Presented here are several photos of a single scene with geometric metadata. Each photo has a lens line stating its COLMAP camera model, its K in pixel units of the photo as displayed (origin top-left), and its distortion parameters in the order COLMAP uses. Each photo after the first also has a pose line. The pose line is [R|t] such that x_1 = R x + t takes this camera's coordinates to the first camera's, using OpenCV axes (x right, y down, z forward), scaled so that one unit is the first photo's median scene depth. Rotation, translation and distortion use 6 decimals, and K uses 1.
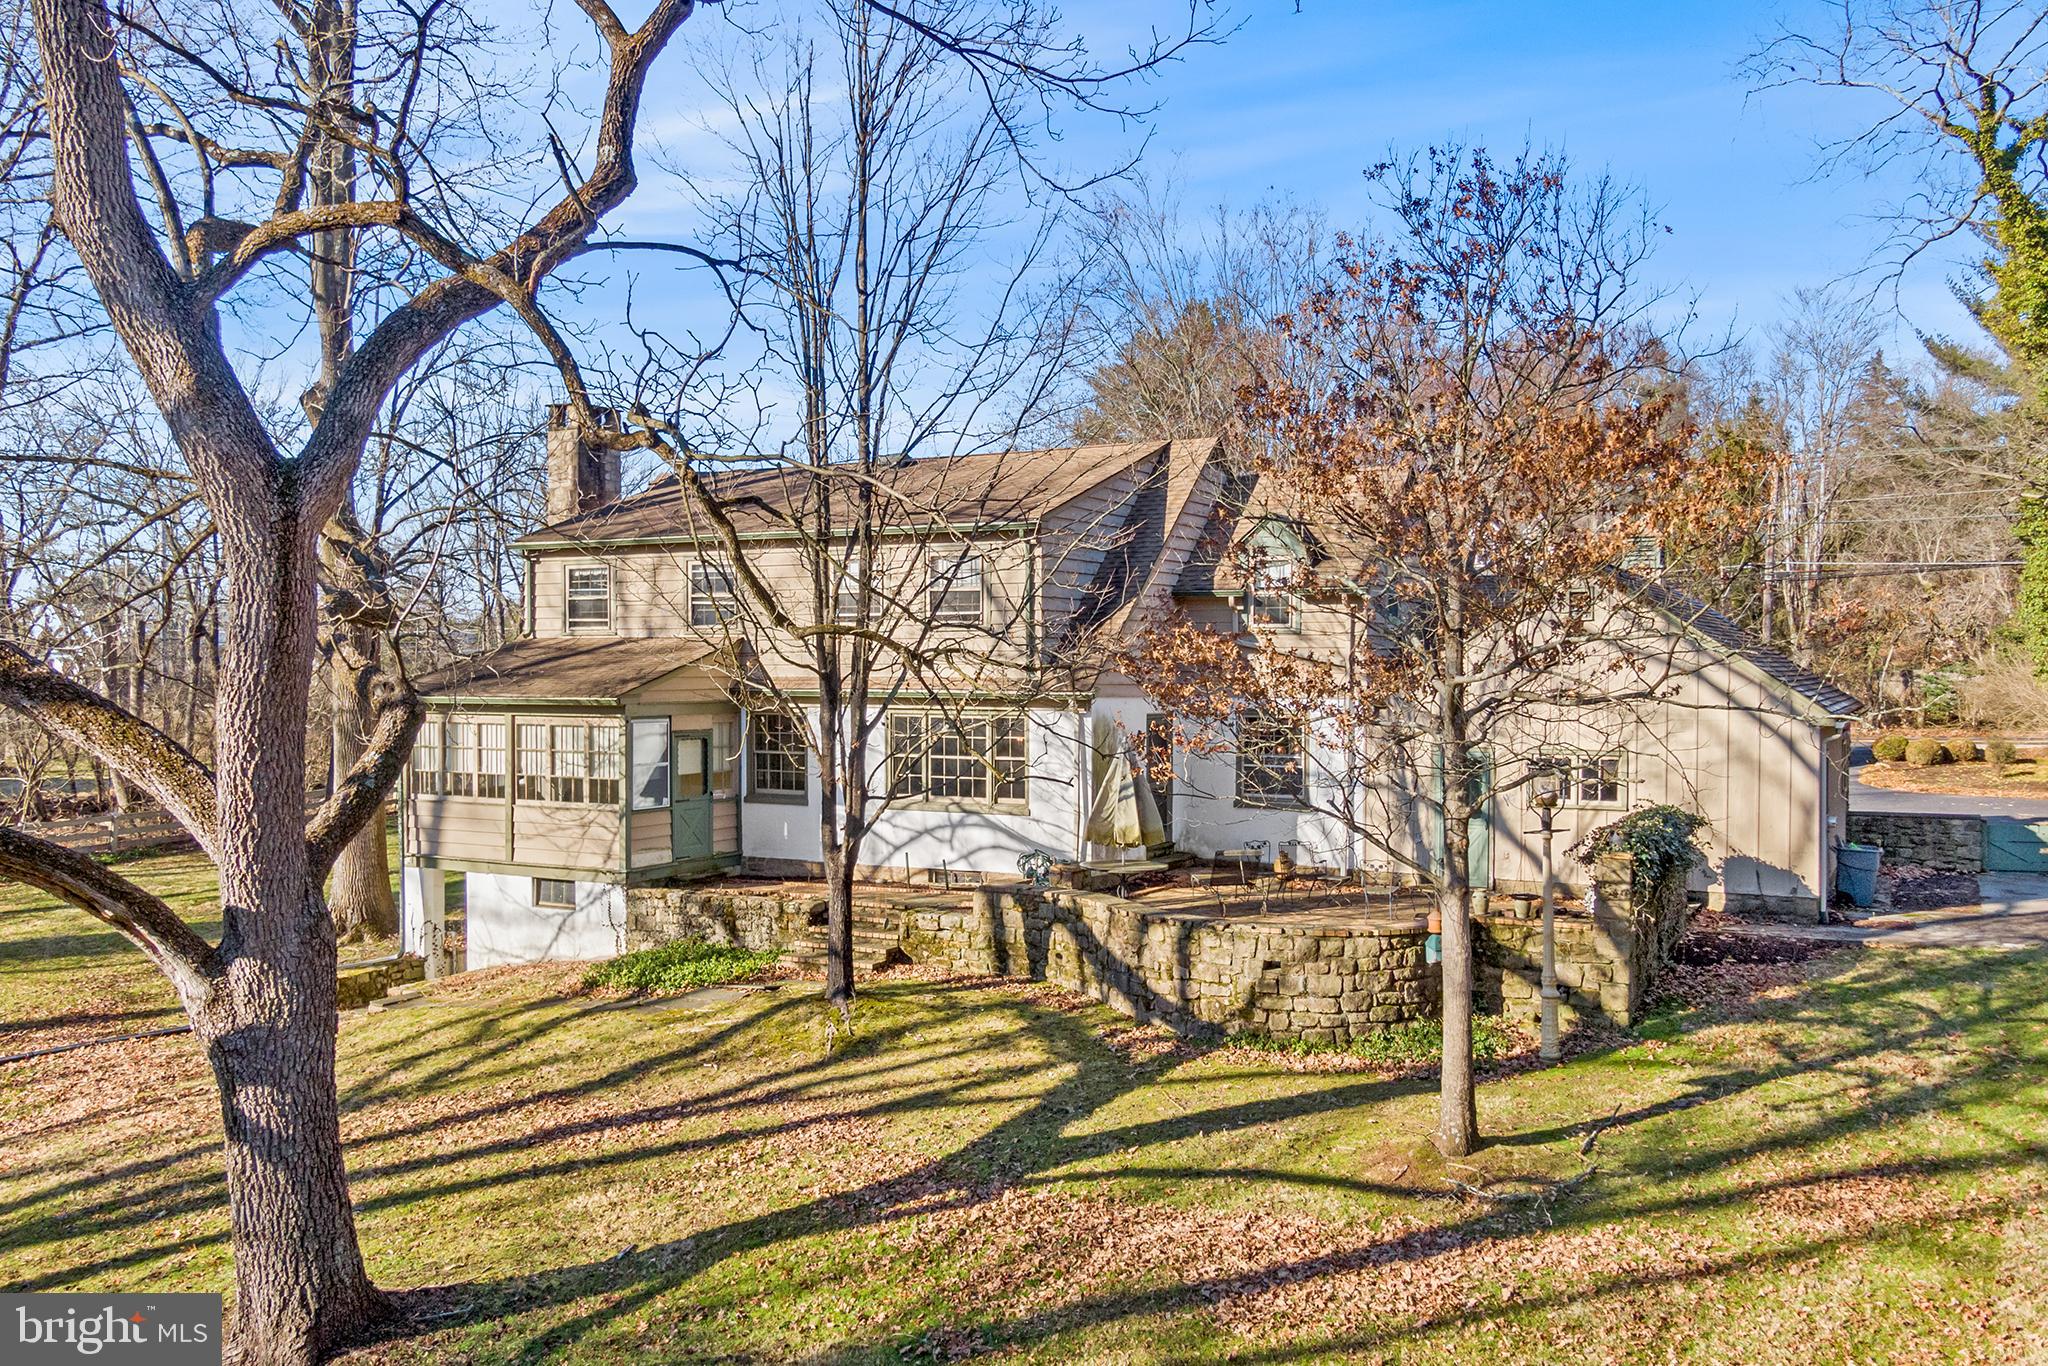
lens RADIAL K [[1722.3, 0, 1023.7], [0, 1722.3, 682.6], [0, 0, 1]] dist [0.003371, 0.002423]
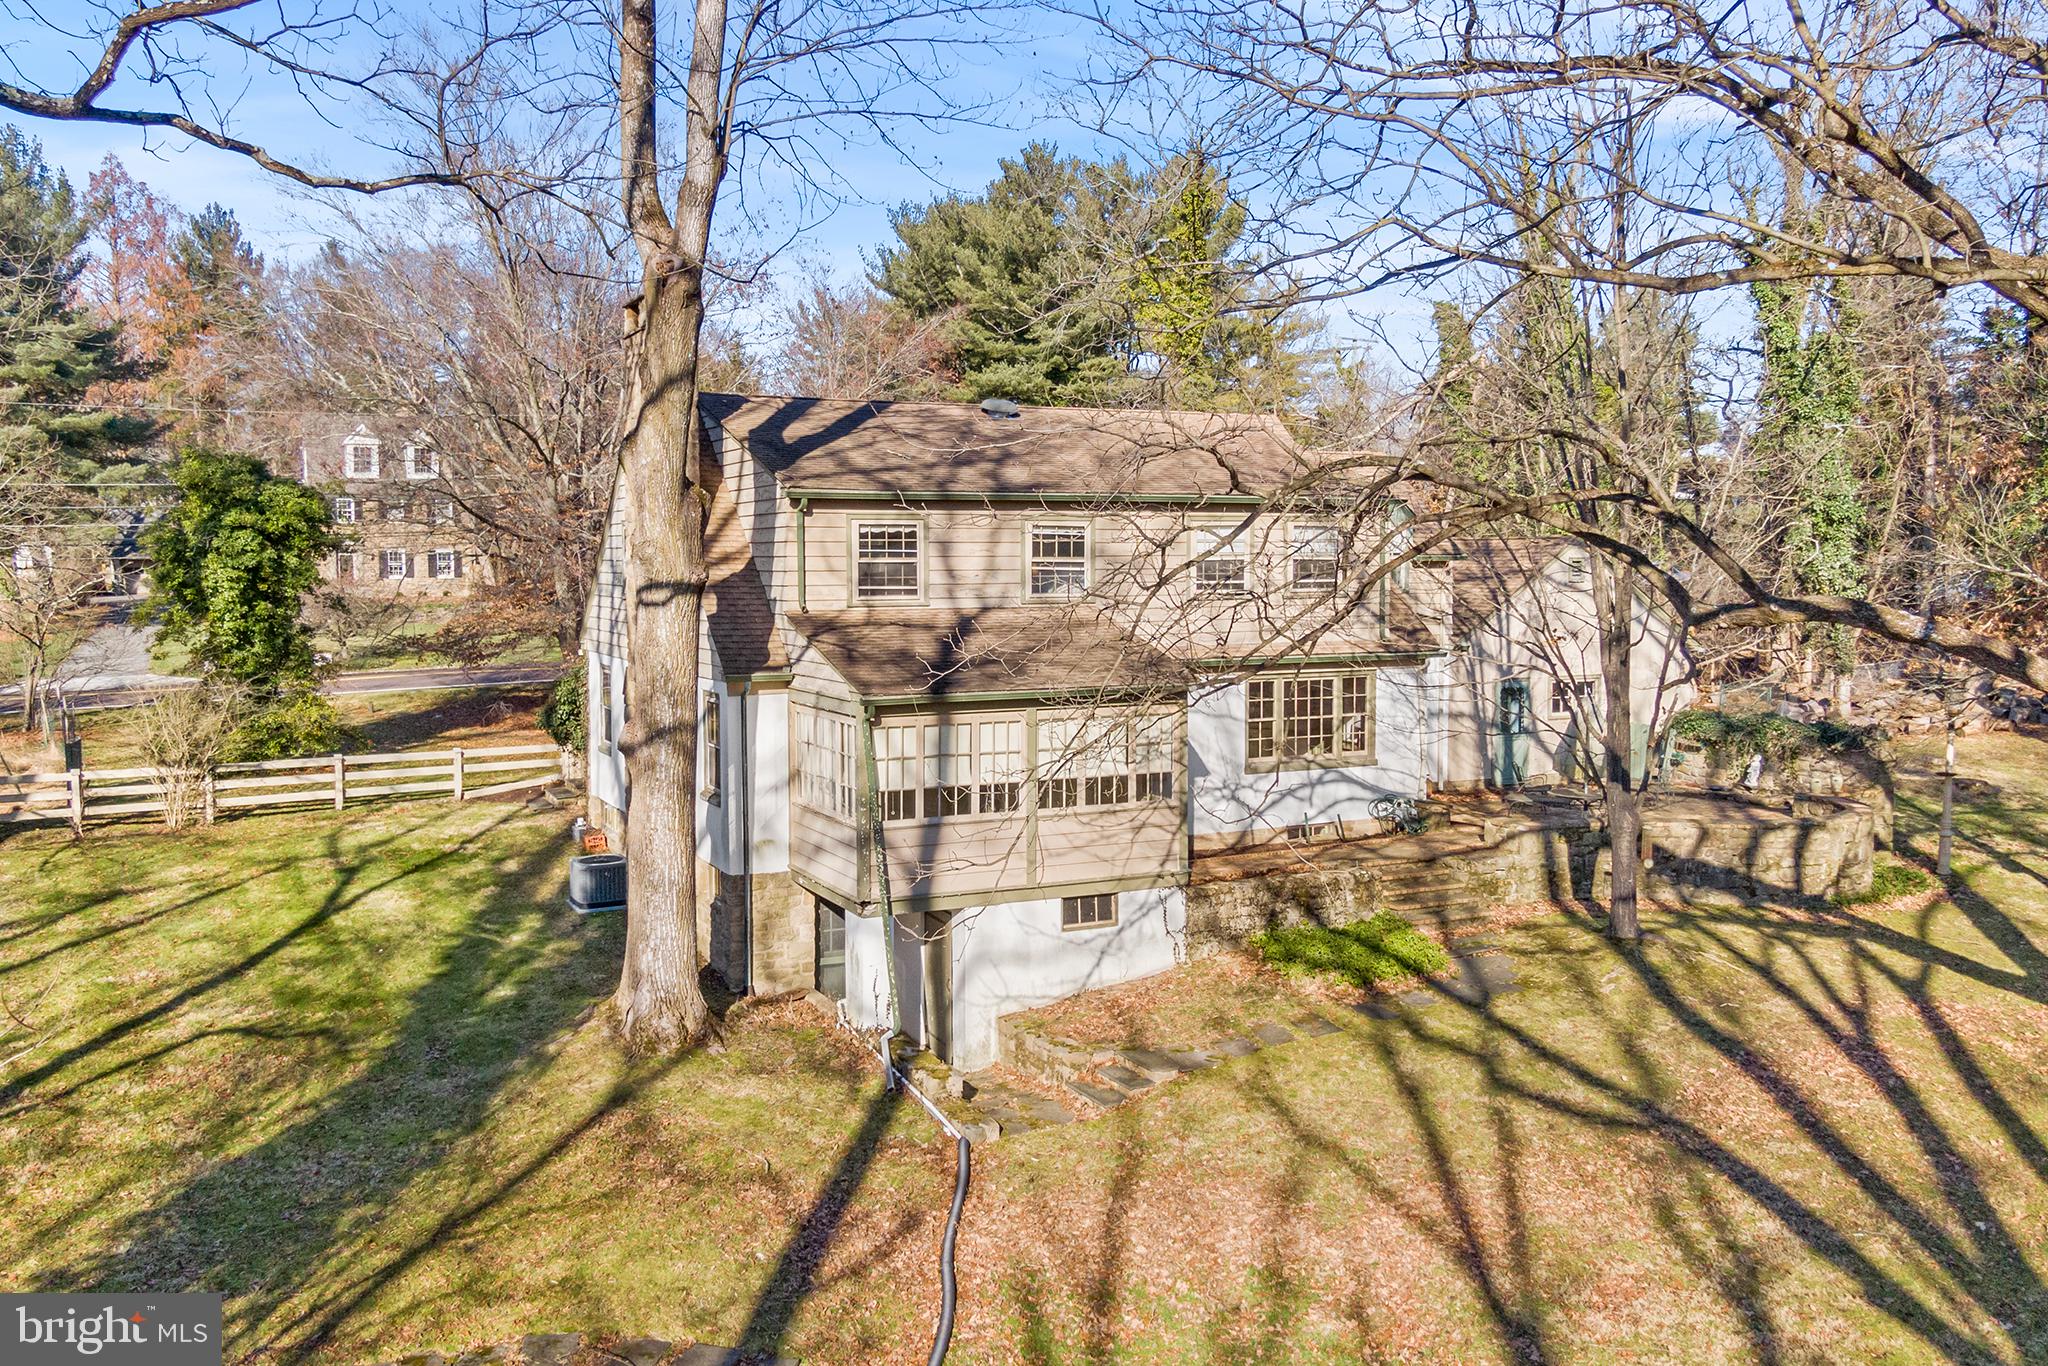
lens RADIAL K [[1722.3, 0, 1023.5], [0, 1722.3, 678.4], [0, 0, 1]] dist [0.003371, 0.002423]
pose [[0.608666, -0.060741, 0.791098, -0.968434], [0.020724, 0.997942, 0.060677, -0.047225], [-0.793156, -0.020537, 0.608673, 0.506020]]
